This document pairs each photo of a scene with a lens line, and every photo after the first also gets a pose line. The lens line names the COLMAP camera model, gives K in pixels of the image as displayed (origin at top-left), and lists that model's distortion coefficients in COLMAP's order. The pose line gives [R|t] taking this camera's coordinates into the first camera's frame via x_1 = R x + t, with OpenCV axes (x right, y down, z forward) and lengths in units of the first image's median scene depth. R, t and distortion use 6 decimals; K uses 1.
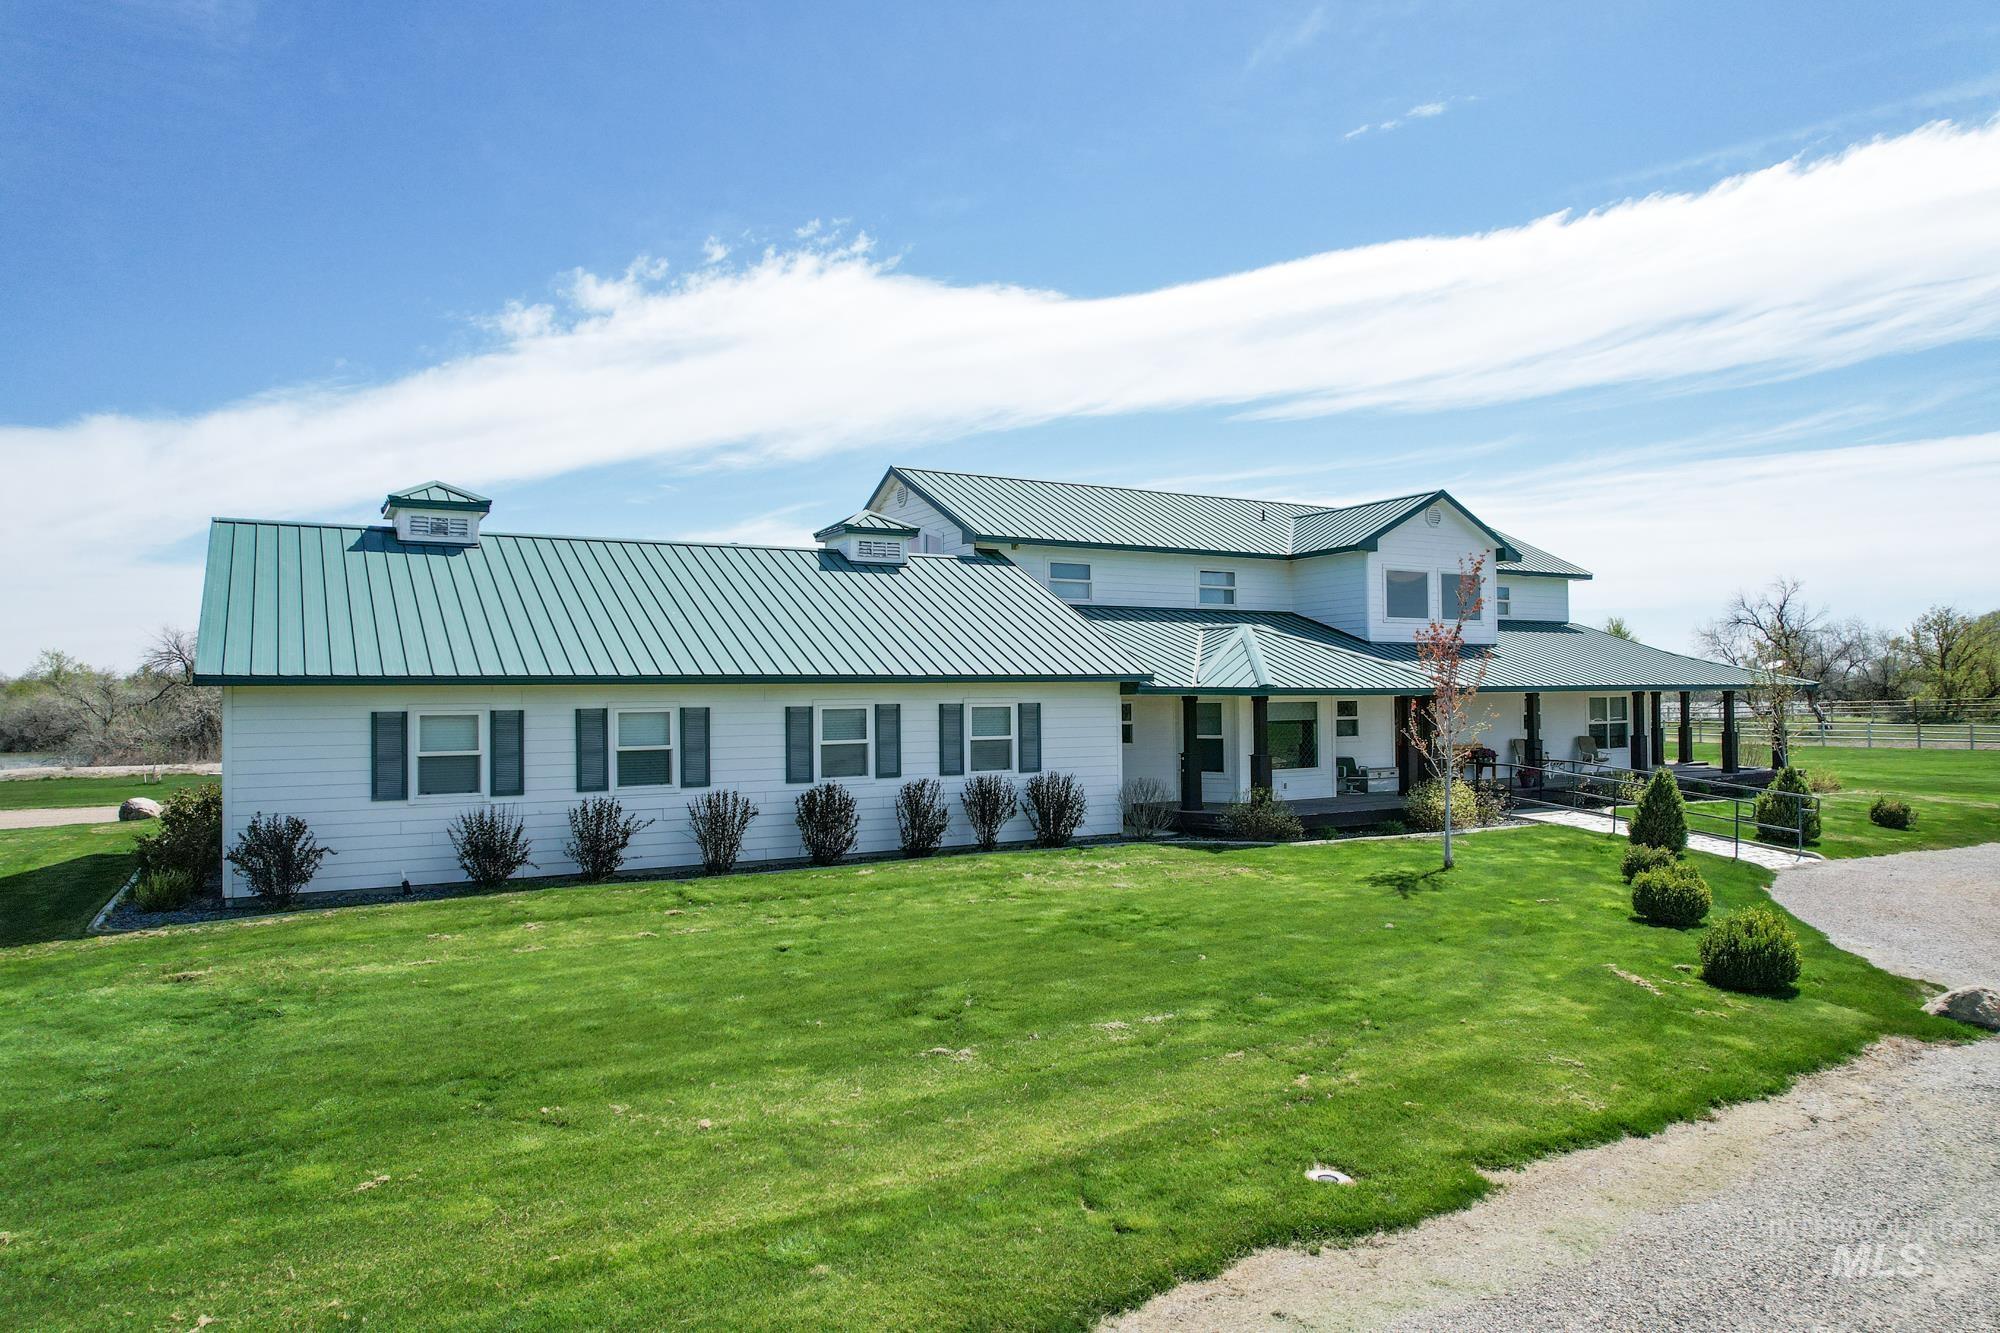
lens RADIAL K [[1283.0, 0, 997.5], [0, 1283.0, 680.2], [0, 0, 1]] dist [-0.075772, 0.078202]
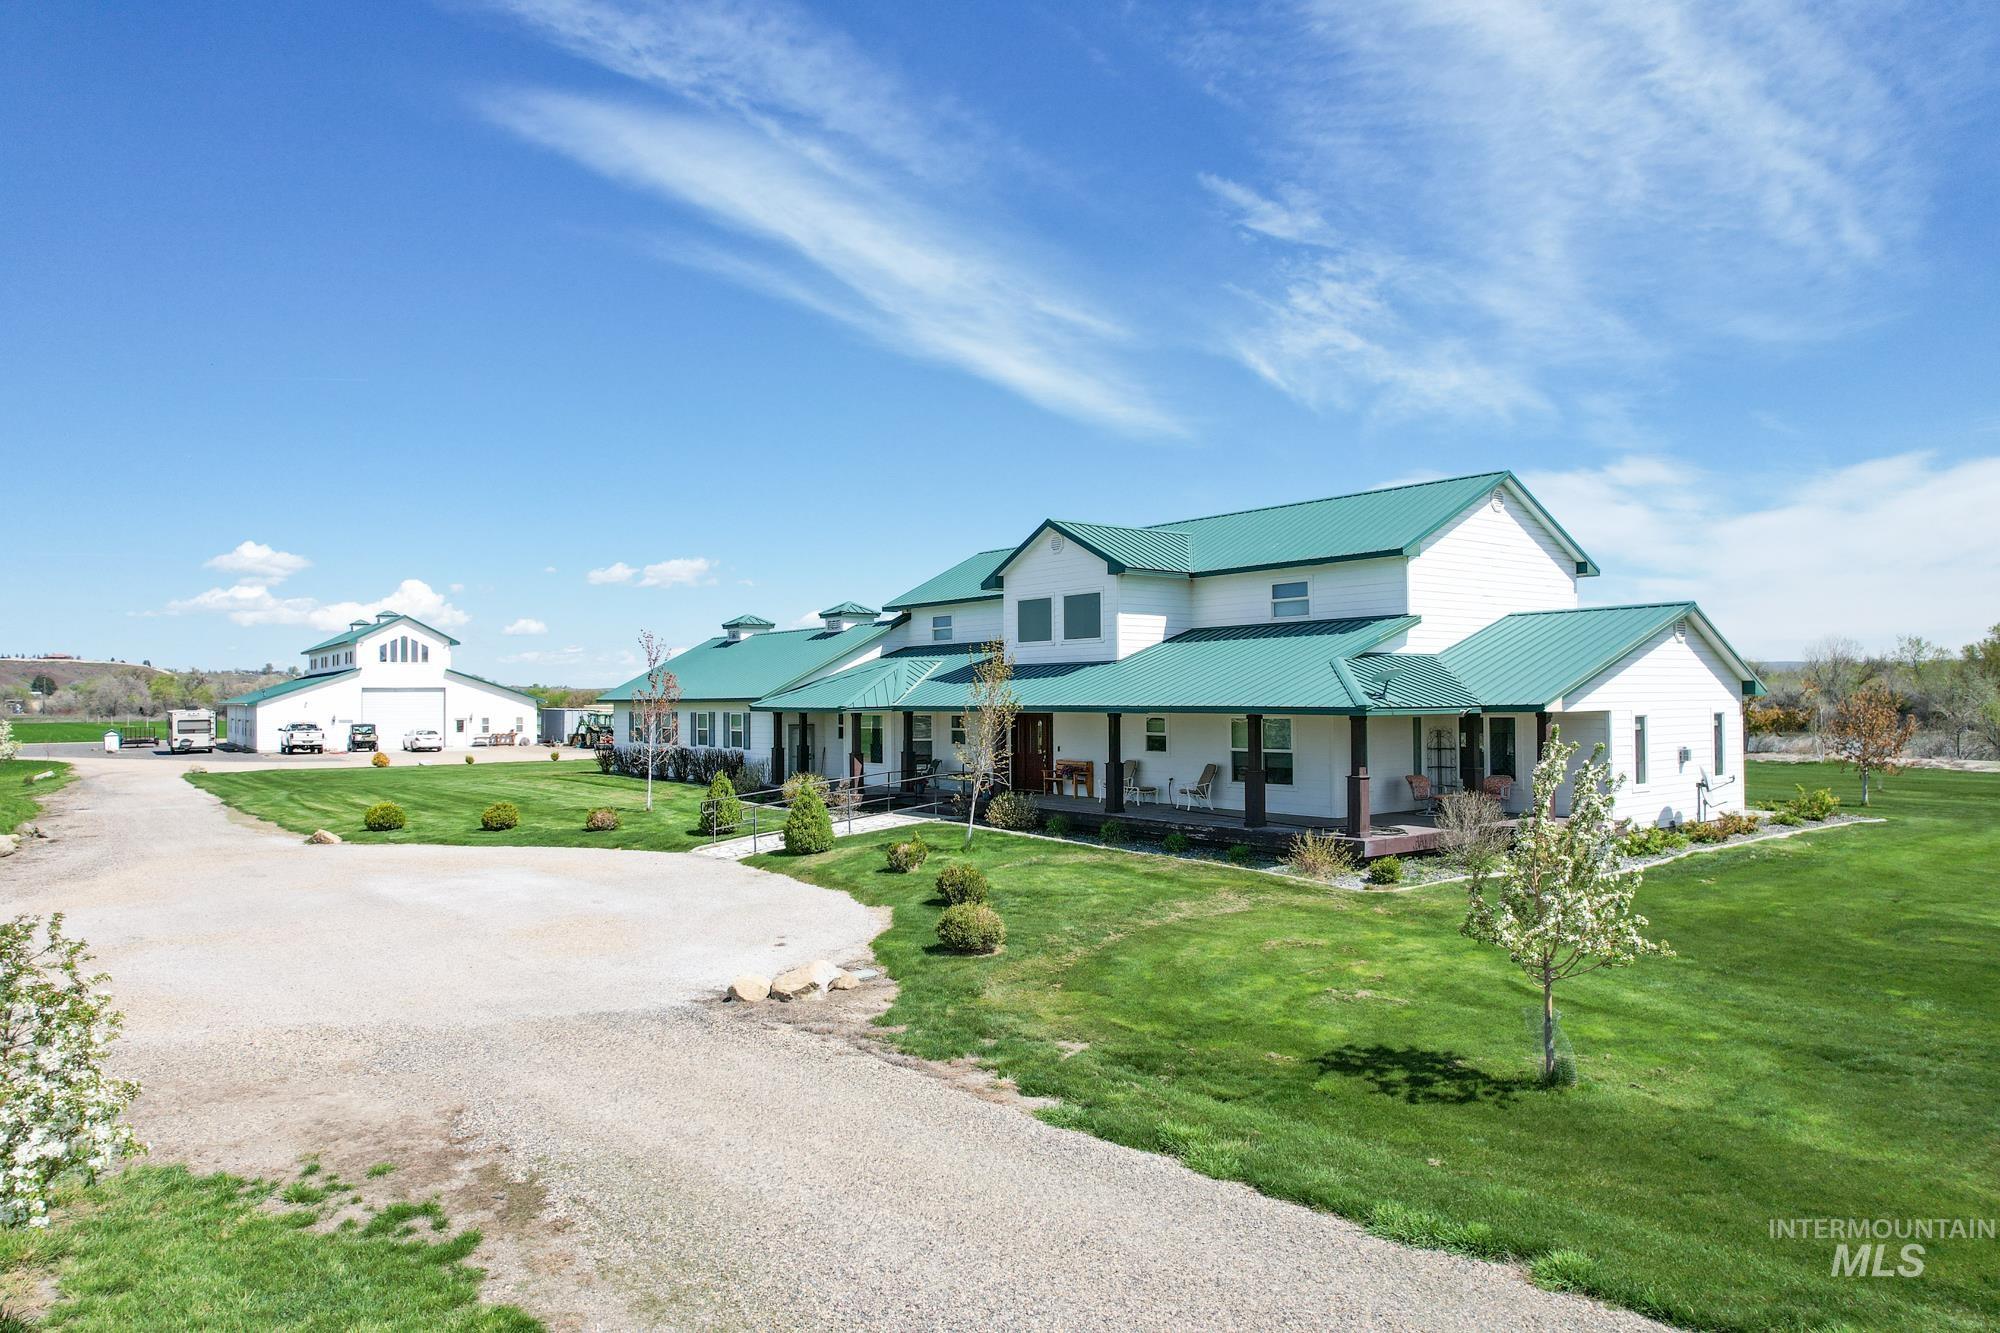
lens RADIAL K [[1283.0, 0, 997.5], [0, 1283.0, 680.2], [0, 0, 1]] dist [-0.075772, 0.078202]
pose [[0.126017, -0.009178, -0.991986, 1.766542], [0.012185, 0.999896, -0.007704, -0.009461], [0.991953, -0.011116, 0.126116, 1.037375]]
